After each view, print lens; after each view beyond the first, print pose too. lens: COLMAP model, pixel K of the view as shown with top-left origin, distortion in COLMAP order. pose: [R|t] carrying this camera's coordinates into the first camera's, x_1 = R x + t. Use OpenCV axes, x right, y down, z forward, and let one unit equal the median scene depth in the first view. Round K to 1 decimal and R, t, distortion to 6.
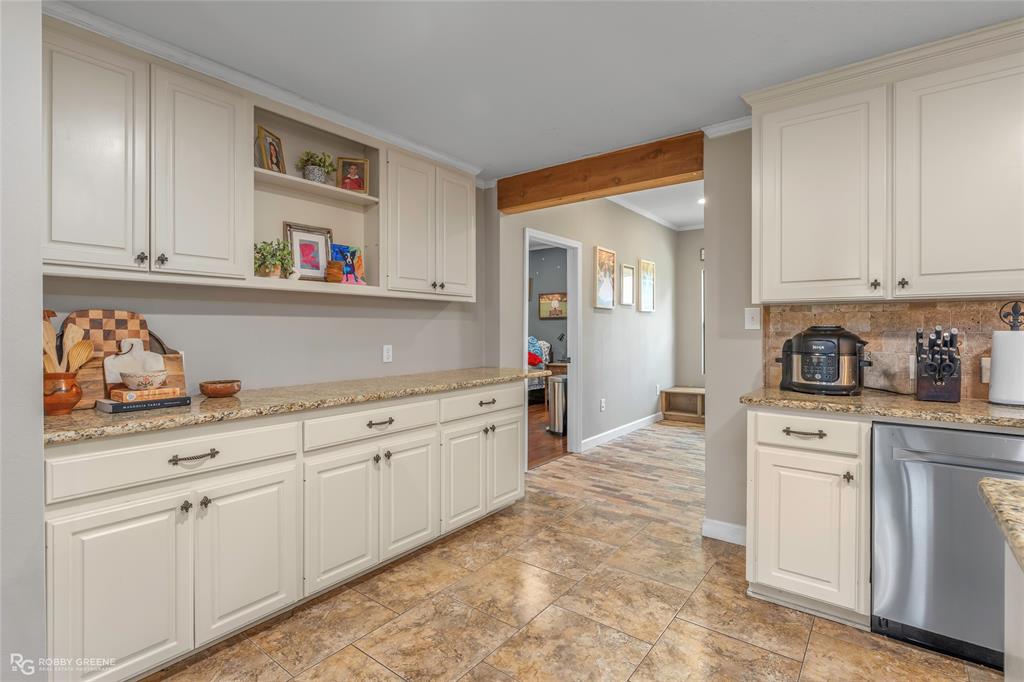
lens RADIAL K [[488.1, 0, 512.2], [0, 488.1, 333.4], [0, 0, 1]] dist [-0.001118, -0.000052]
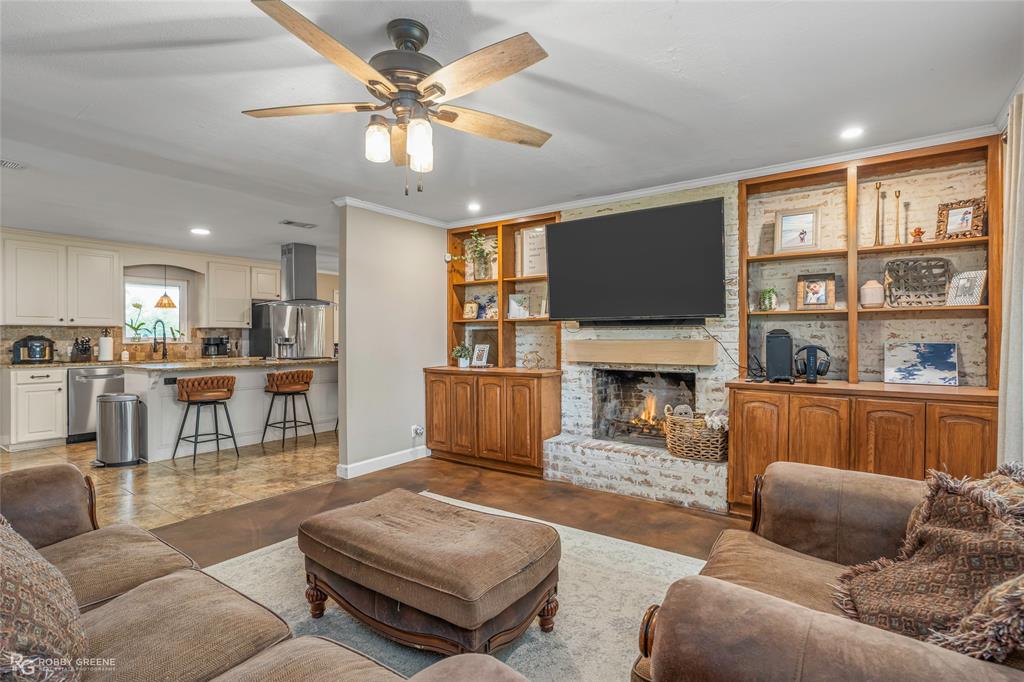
lens RADIAL K [[488.1, 0, 512.2], [0, 488.1, 333.4], [0, 0, 1]] dist [-0.001118, -0.000052]
pose [[-0.034236, 0.007452, 0.999386, -1.810443], [0.011758, 0.999906, -0.007053, 0.018711], [-0.999345, 0.011509, -0.034320, -1.237618]]
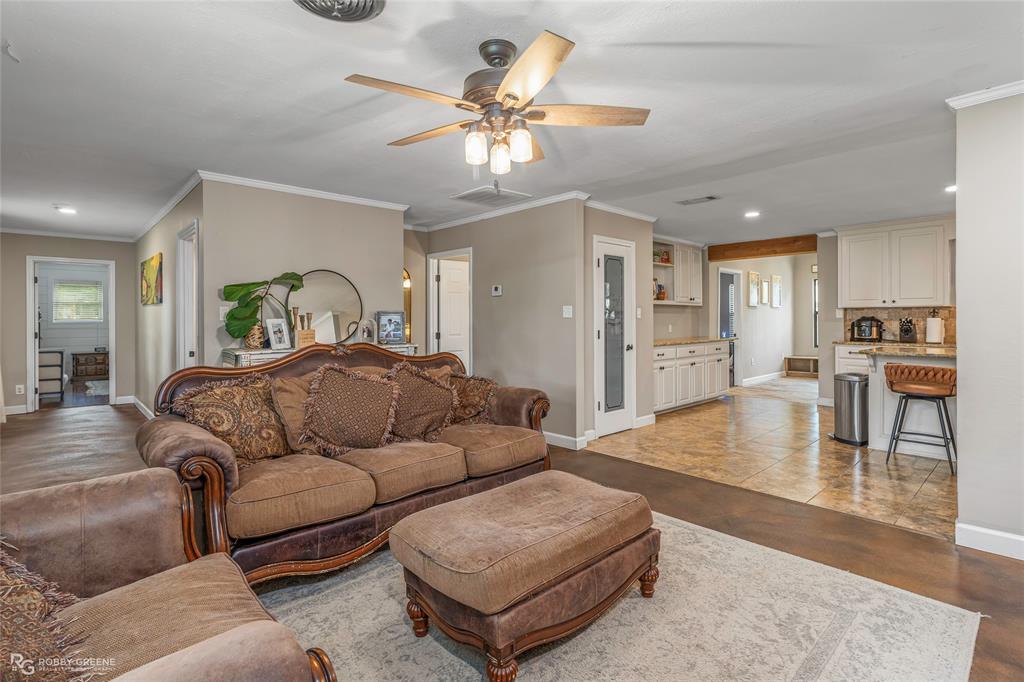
lens RADIAL K [[498.8, 0, 511.6], [0, 498.8, 318.4], [0, 0, 1]] dist [-0.001738, -0.000072]
pose [[0.987172, -0.002537, -0.159639, -0.842753], [0.001041, 0.999955, -0.009453, 0.018790], [0.159656, 0.009166, 0.987130, -1.993873]]
